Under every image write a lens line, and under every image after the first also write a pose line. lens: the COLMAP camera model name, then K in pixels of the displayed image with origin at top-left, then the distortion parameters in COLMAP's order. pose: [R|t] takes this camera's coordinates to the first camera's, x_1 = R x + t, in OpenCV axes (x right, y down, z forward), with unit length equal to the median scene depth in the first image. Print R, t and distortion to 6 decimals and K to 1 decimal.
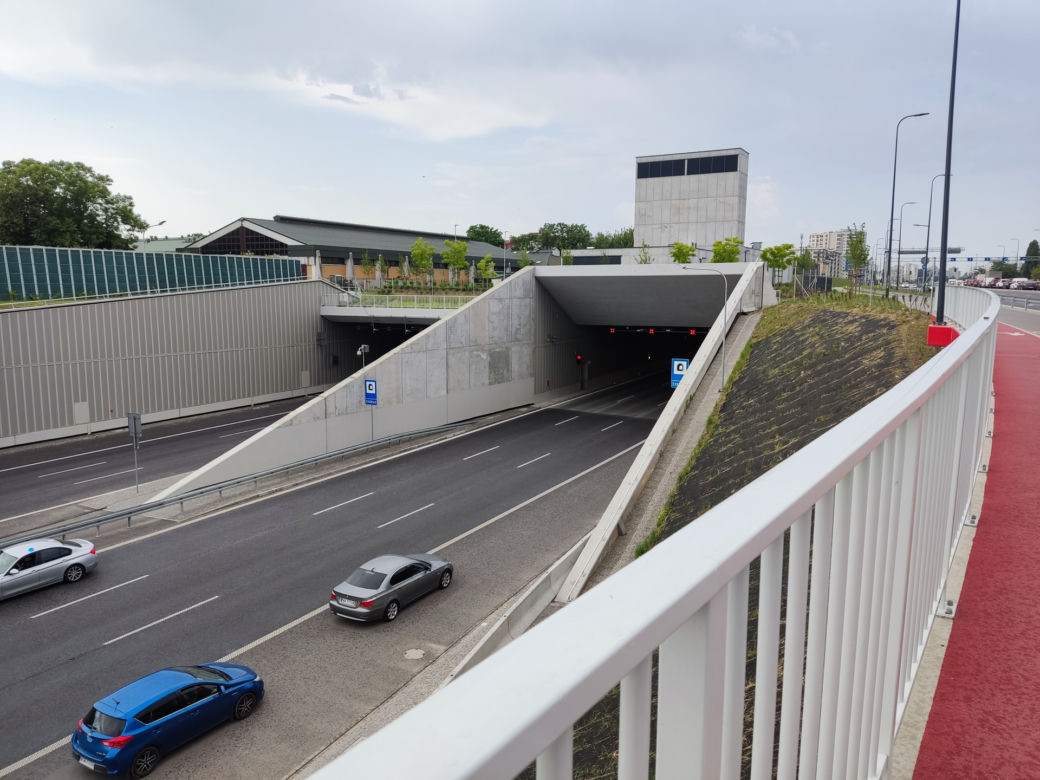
lens RADIAL K [[771.6, 0, 524.5], [0, 771.6, 387.8], [0, 0, 1]] dist [0.102868, -0.129304]
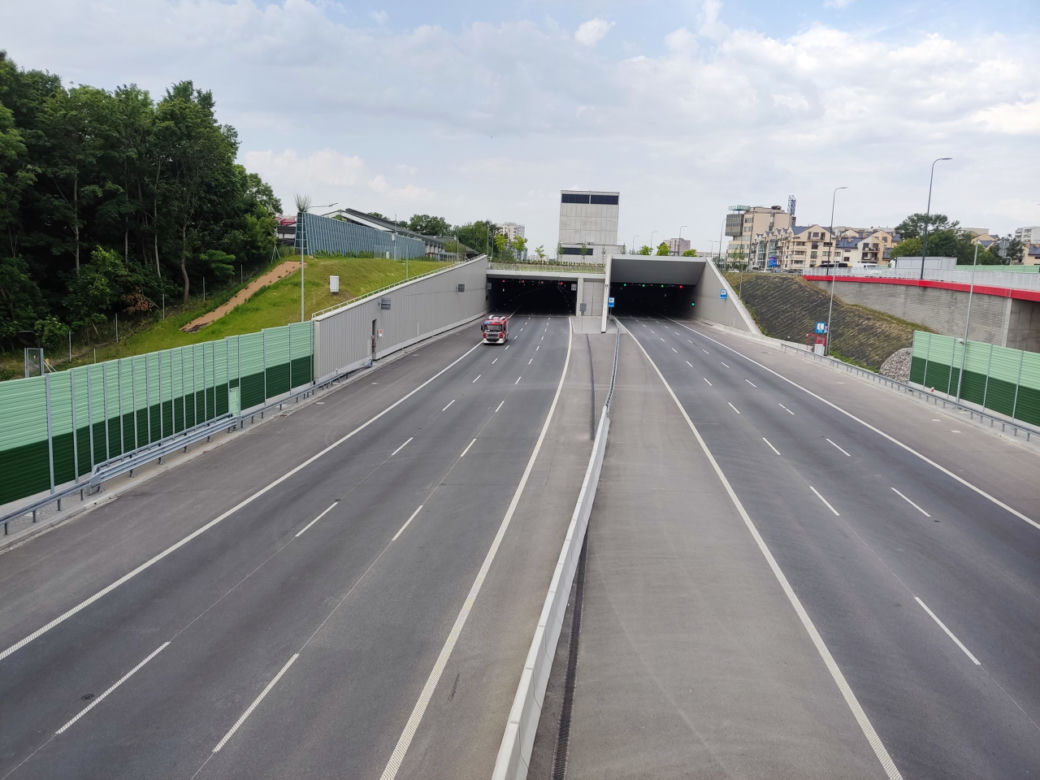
lens RADIAL K [[771.6, 0, 524.5], [0, 771.6, 387.8], [0, 0, 1]] dist [0.102868, -0.129304]
pose [[0.896962, -0.031266, 0.441000, -0.735135], [0.019365, 0.999317, 0.031462, 0.093768], [-0.441683, -0.019680, 0.896955, -0.555557]]
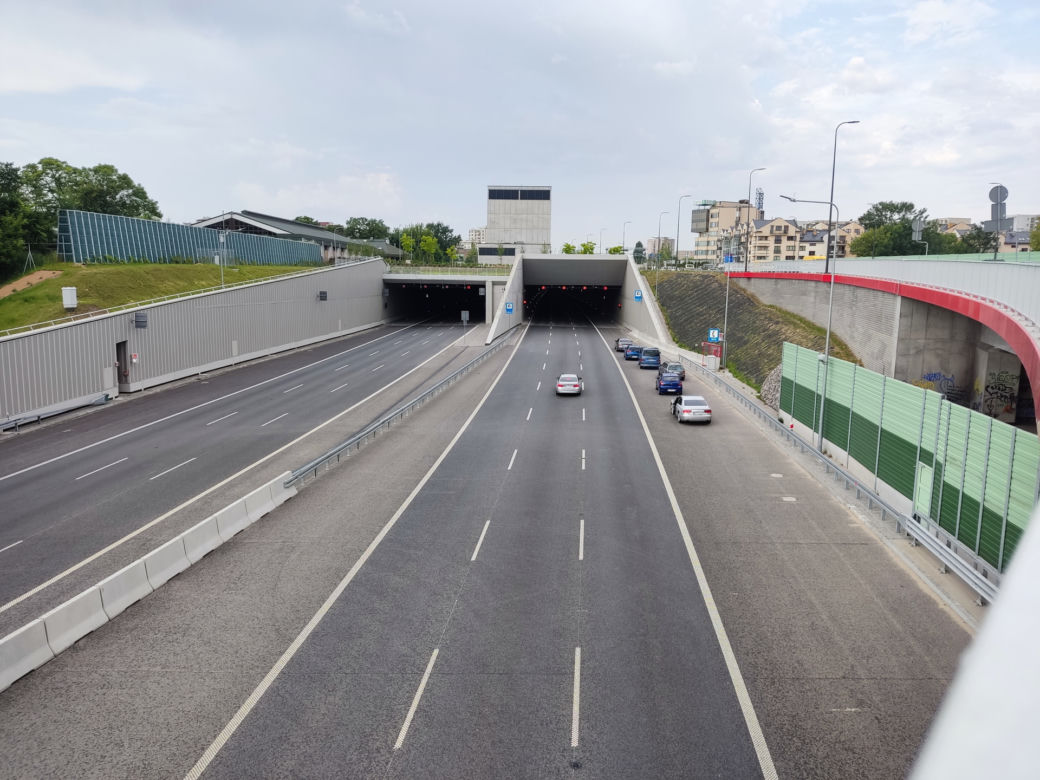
lens RADIAL K [[771.6, 0, 524.5], [0, 771.6, 387.8], [0, 0, 1]] dist [0.102868, -0.129304]
pose [[0.896027, -0.053151, 0.440806, -0.529342], [0.046078, 0.998580, 0.026743, 0.081977], [-0.441601, -0.003651, 0.897204, -0.482736]]
